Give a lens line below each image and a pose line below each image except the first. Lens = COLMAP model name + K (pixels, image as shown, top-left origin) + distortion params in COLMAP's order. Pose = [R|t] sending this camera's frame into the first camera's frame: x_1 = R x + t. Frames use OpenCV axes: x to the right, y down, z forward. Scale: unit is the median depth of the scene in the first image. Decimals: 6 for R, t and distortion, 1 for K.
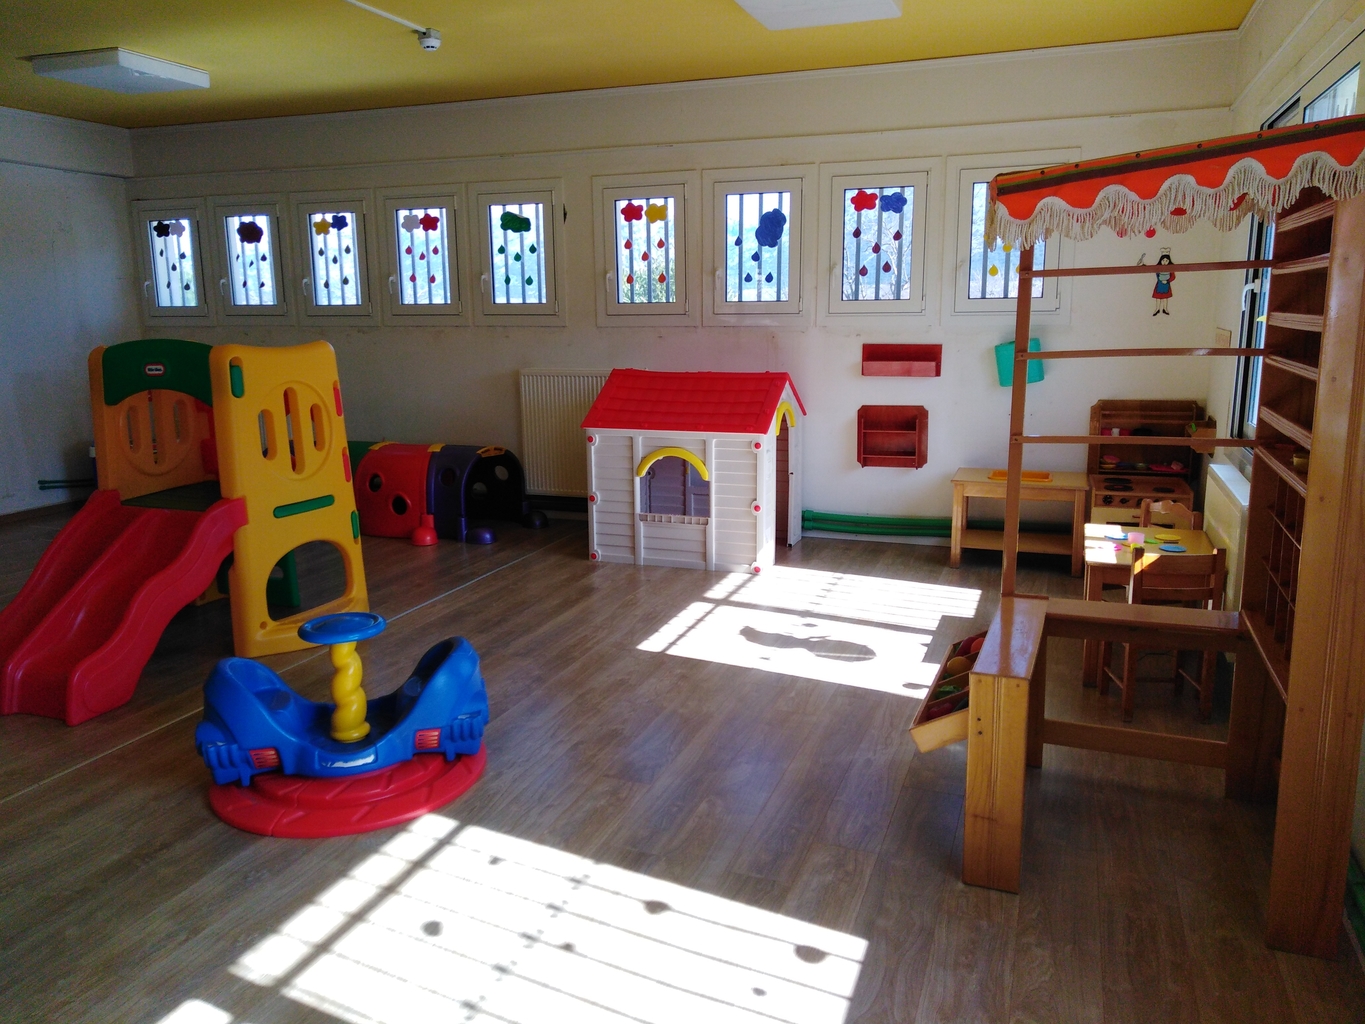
lens RADIAL K [[1041.2, 0, 682.5], [0, 1041.2, 512.0], [0, 0, 1]] dist [0.051122, -0.035065]
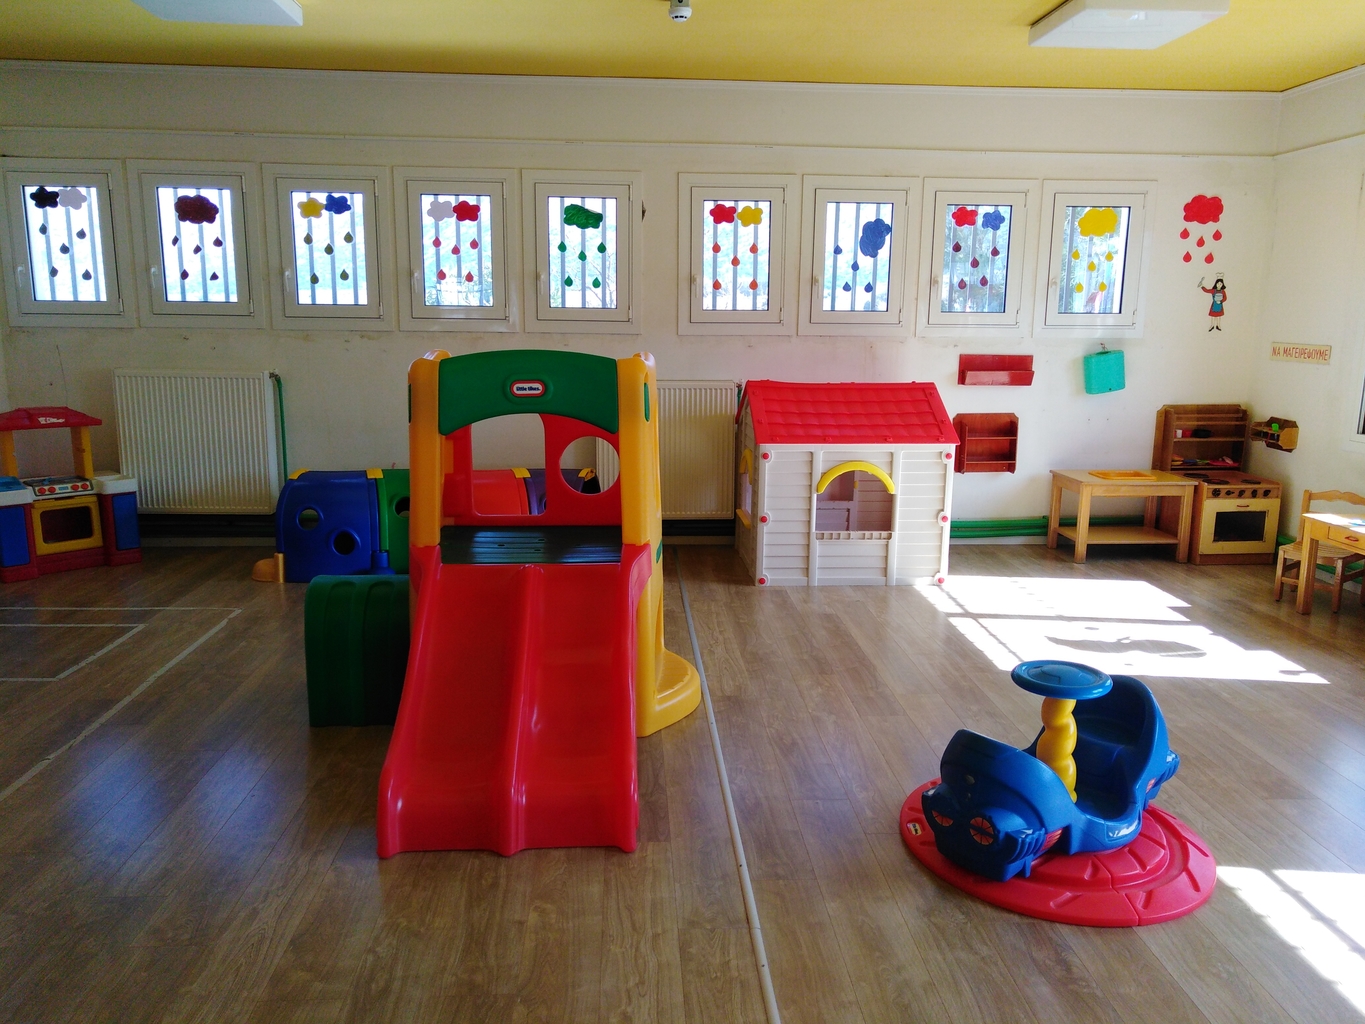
lens RADIAL K [[1041.2, 0, 682.5], [0, 1041.2, 512.0], [0, 0, 1]] dist [0.051122, -0.035065]
pose [[0.910096, -0.058305, 0.410275, -0.512654], [0.061077, 0.998113, 0.006360, -0.028779], [-0.409871, 0.019270, 0.911940, 0.171132]]
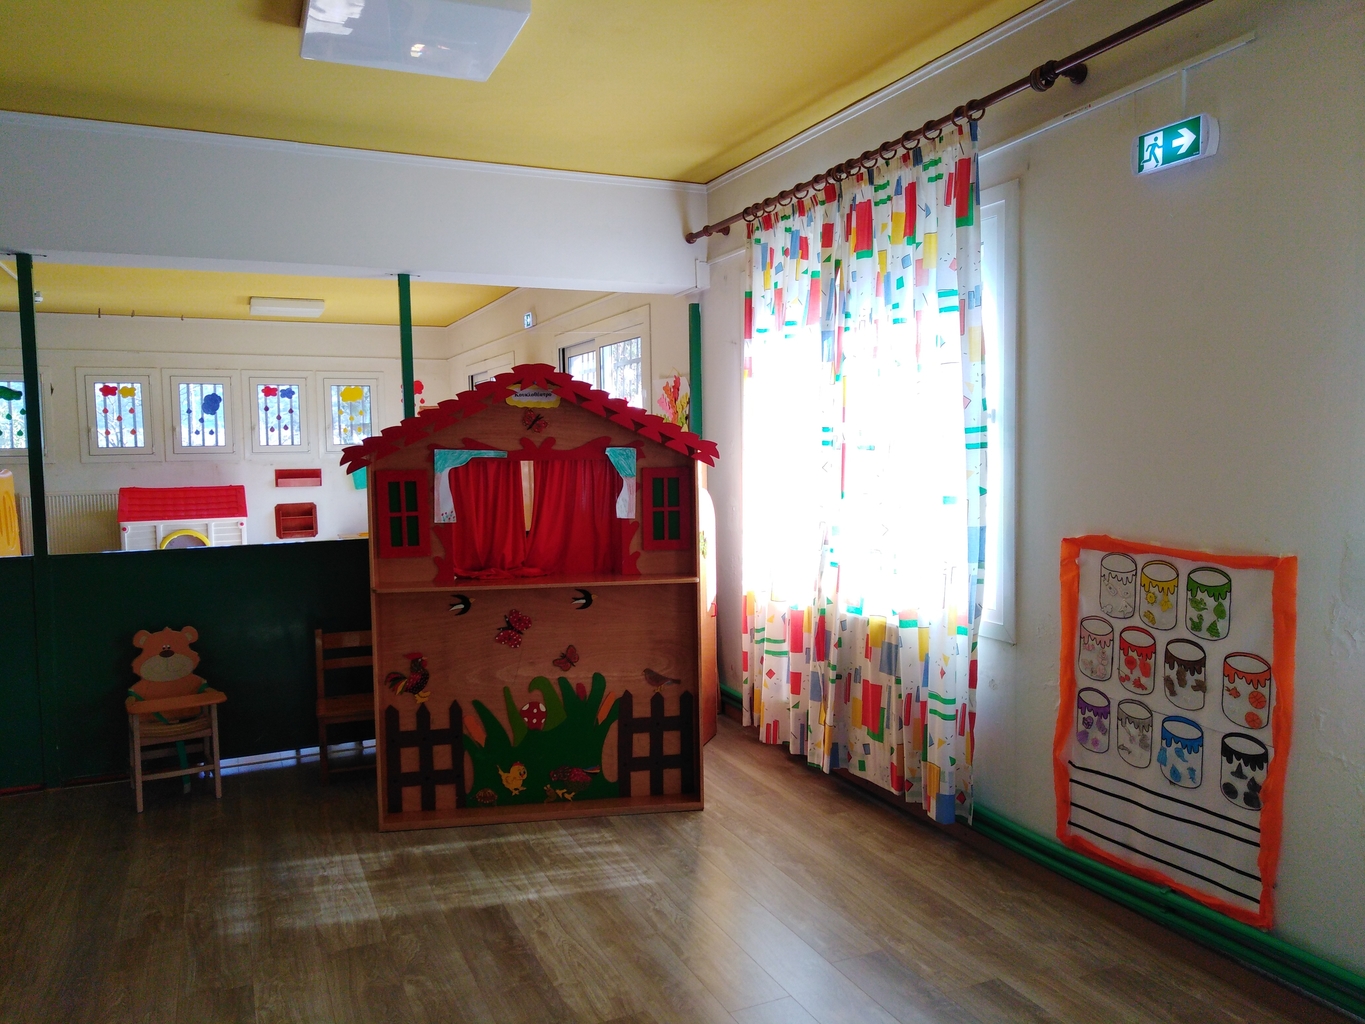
lens RADIAL K [[1041.2, 0, 682.5], [0, 1041.2, 512.0], [0, 0, 1]] dist [0.051122, -0.035065]
pose [[0.713862, -0.048186, 0.698627, -0.579312], [0.146994, 0.985715, -0.082212, 0.157228], [-0.684686, 0.161382, 0.710747, -0.722821]]
